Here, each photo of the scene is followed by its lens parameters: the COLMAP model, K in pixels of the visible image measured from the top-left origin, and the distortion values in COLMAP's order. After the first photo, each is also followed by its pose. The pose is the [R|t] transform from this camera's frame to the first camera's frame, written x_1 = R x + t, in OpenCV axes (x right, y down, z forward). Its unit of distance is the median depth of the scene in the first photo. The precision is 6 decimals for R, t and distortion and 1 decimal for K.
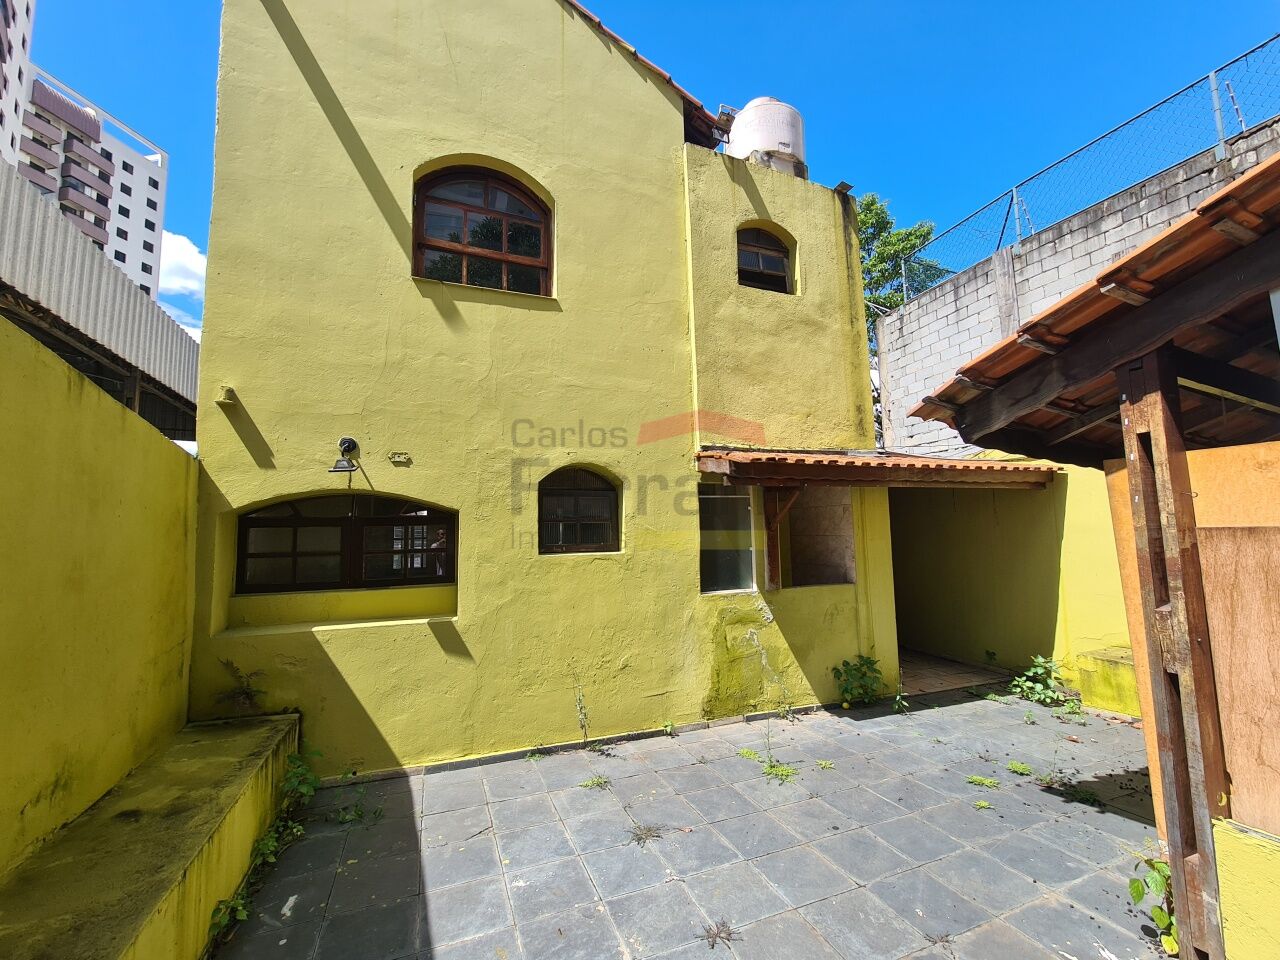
lens RADIAL K [[518.1, 0, 640.0], [0, 518.1, 480.0], [0, 0, 1]] dist [-0.000681, -0.001321]
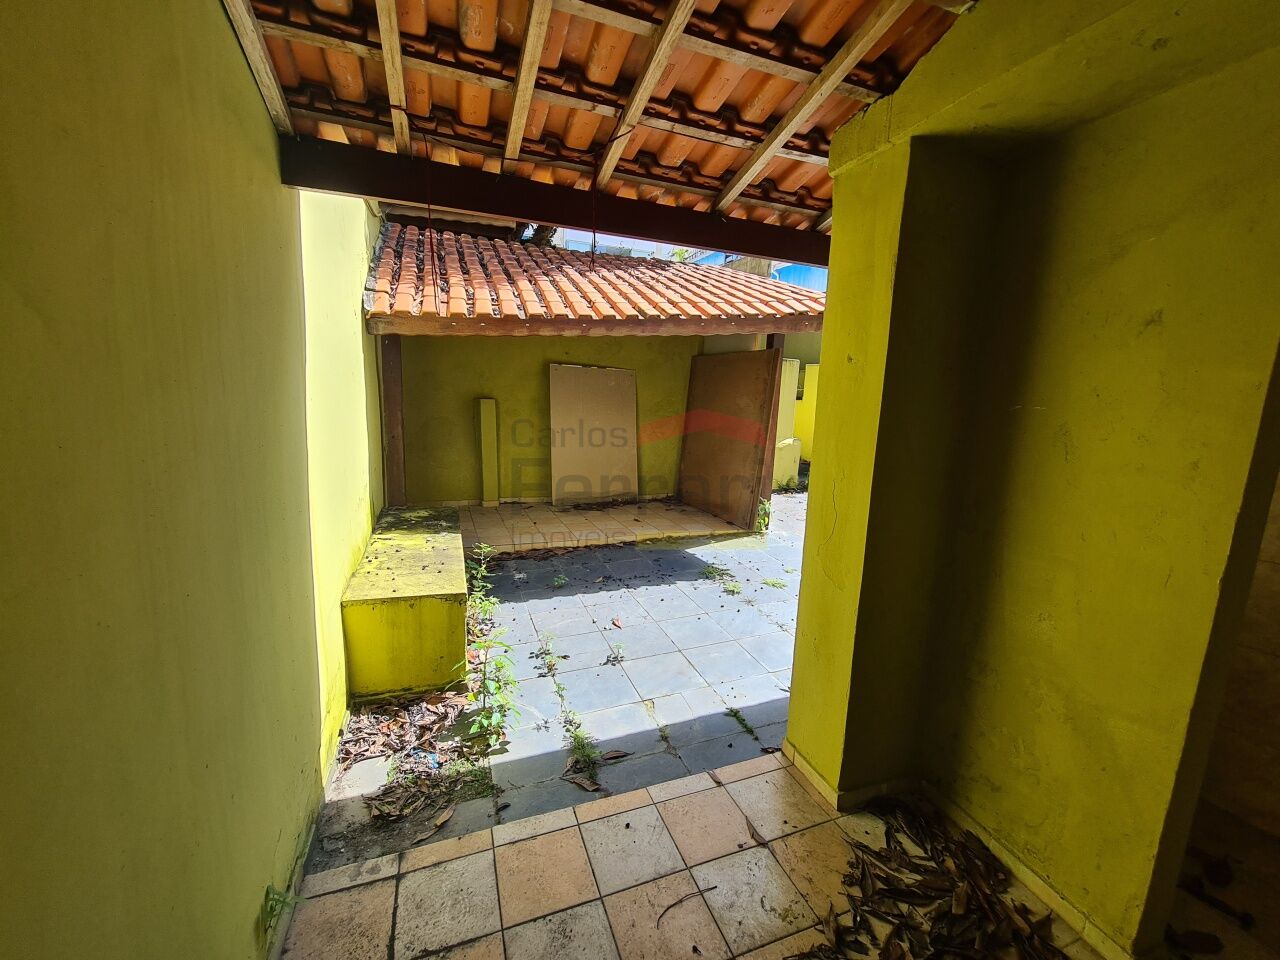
lens RADIAL K [[511.3, 0, 640.0], [0, 511.3, 480.0], [0, 0, 1]] dist [-0.000016, -0.000166]
pose [[-0.999691, -0.019869, 0.014909, 0.757993], [-0.018916, 0.997927, 0.061514, 0.217709], [-0.016100, 0.061213, -0.997995, 1.717660]]
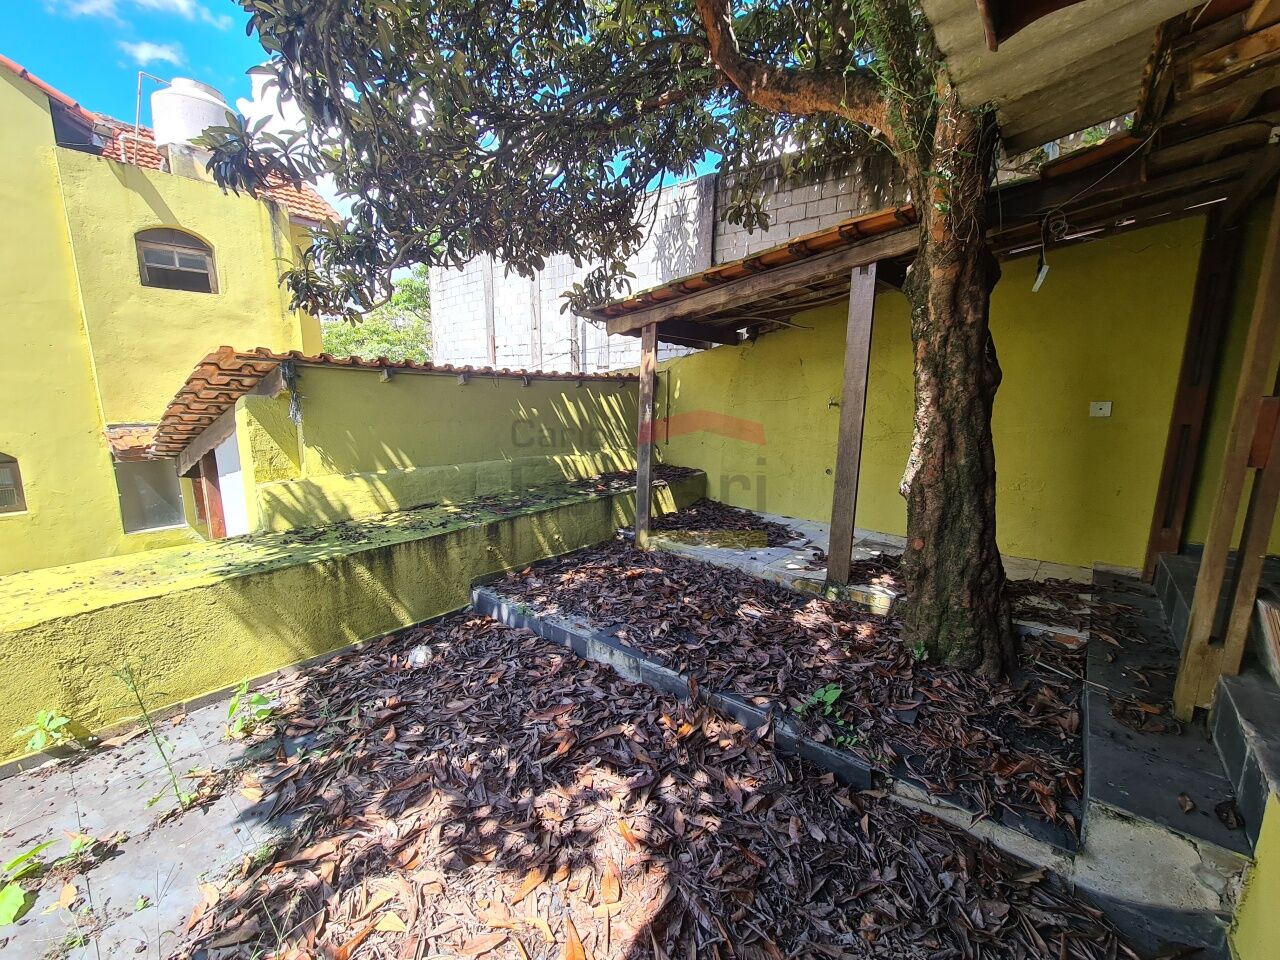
lens RADIAL K [[518.1, 0, 640.0], [0, 518.1, 480.0], [0, 0, 1]] dist [-0.000681, -0.001321]
pose [[0.881830, -0.048446, 0.469072, 0.670729], [-0.081623, 0.964014, 0.253010, -0.363419], [-0.464450, -0.261399, 0.846142, -0.722991]]
